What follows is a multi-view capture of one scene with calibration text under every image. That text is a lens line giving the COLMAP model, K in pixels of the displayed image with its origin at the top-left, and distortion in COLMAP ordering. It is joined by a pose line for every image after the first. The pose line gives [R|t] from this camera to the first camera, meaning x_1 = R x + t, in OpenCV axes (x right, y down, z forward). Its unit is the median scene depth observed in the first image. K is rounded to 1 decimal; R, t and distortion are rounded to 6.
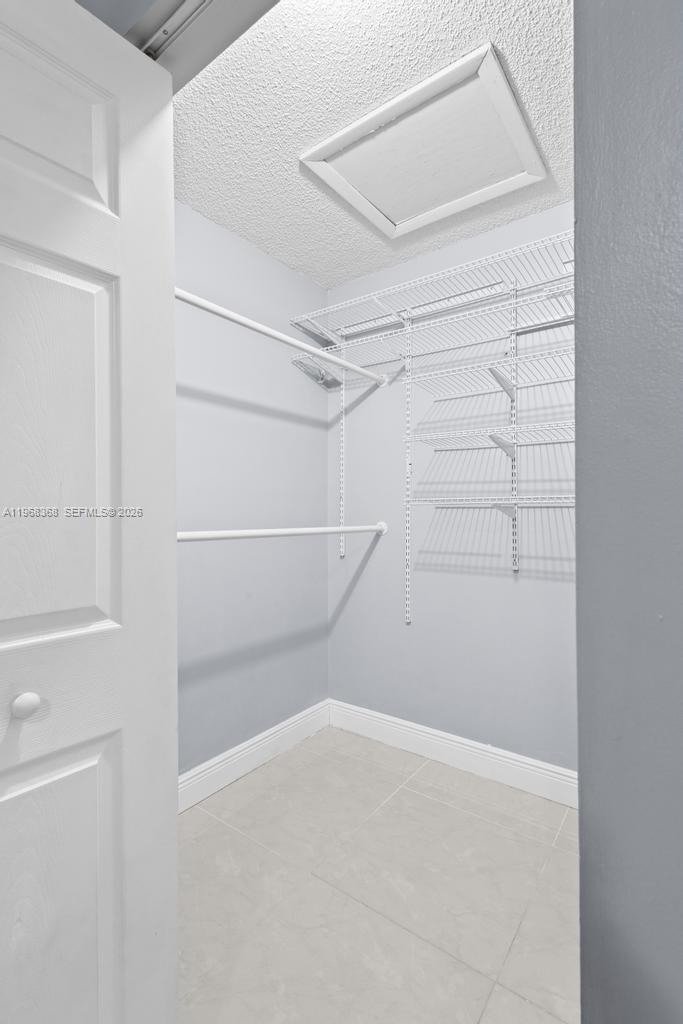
lens RADIAL K [[473.6, 0, 341.5], [0, 473.6, 512.0], [0, 0, 1]] dist [-0.000384, 0.000044]
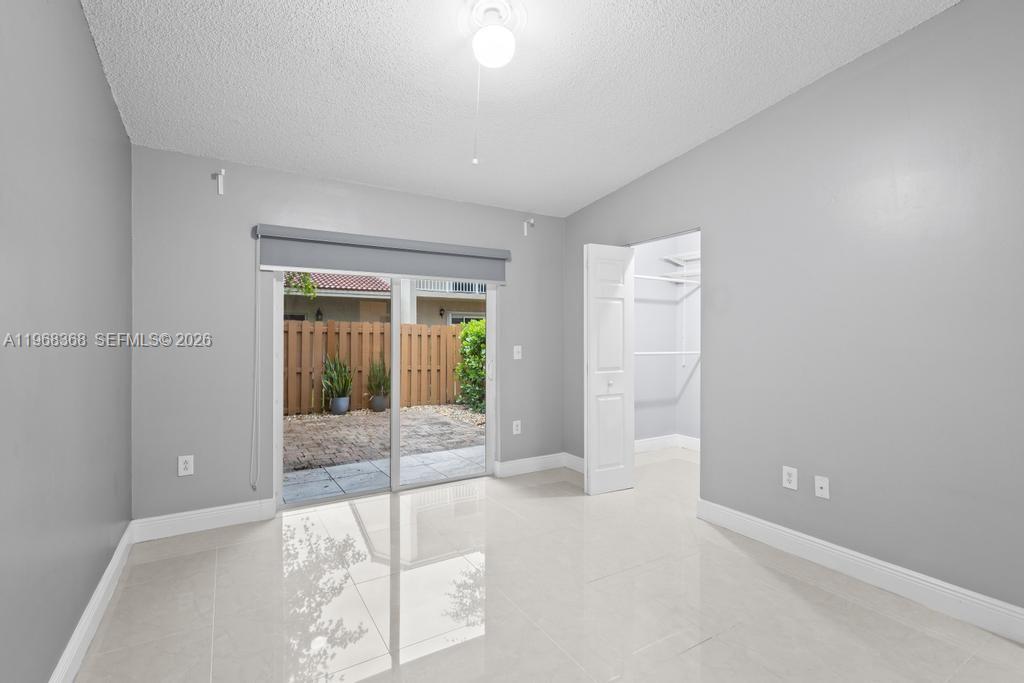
lens RADIAL K [[473.6, 0, 512.0], [0, 473.6, 341.5], [0, 0, 1]] dist [-0.000384, 0.000044]
pose [[0.923984, 0.007440, -0.382358, 0.101430], [-0.003202, 0.999926, 0.011719, -0.036209], [0.382417, -0.009604, 0.923940, -1.239009]]
